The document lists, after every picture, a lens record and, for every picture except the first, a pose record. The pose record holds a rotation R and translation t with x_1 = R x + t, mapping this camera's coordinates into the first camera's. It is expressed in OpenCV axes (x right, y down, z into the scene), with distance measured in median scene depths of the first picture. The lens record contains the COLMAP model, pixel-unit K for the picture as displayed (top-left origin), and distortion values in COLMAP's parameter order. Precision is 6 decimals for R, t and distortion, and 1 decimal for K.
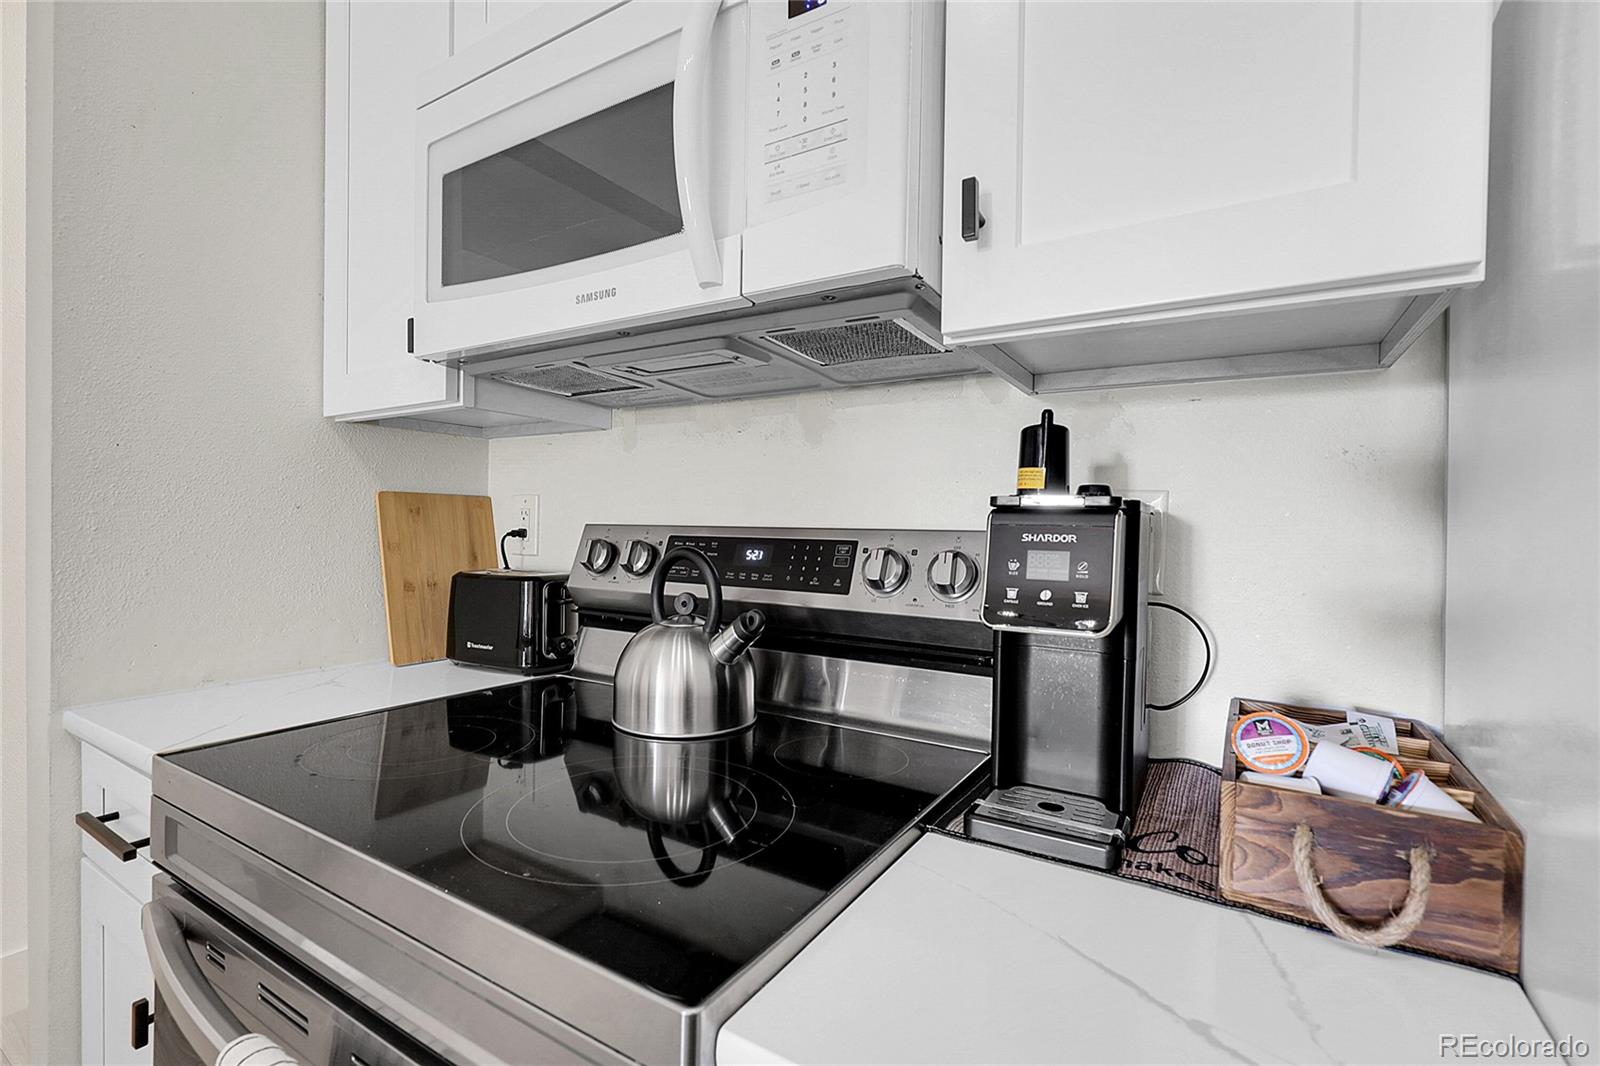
lens RADIAL K [[732.9, 0, 798.2], [0, 732.9, 495.8], [0, 0, 1]] dist [-0.001502, -0.000259]
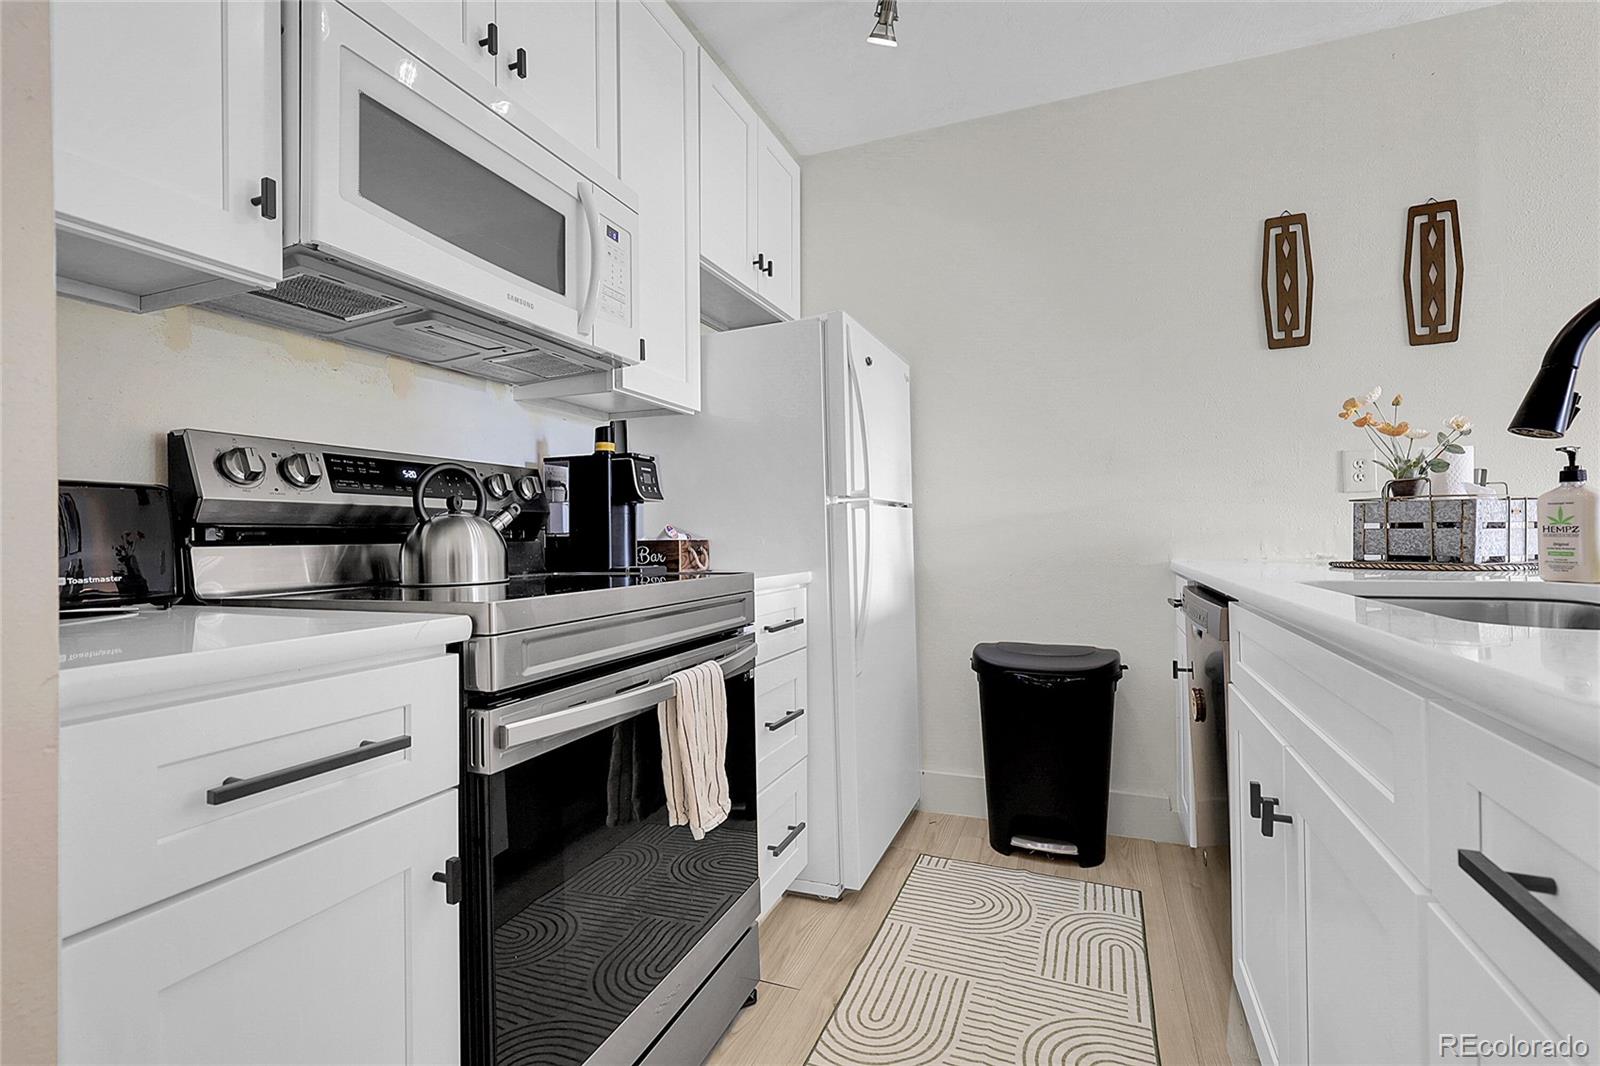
lens RADIAL K [[727.5, 0, 800.0], [0, 727.5, 533.0], [0, 0, 1]] dist [-0.000233, -0.000544]
pose [[-0.168080, 0.001792, 0.985772, -1.953127], [-0.022122, 0.999740, -0.005589, 0.233139], [-0.985525, -0.022747, -0.167996, 0.645259]]
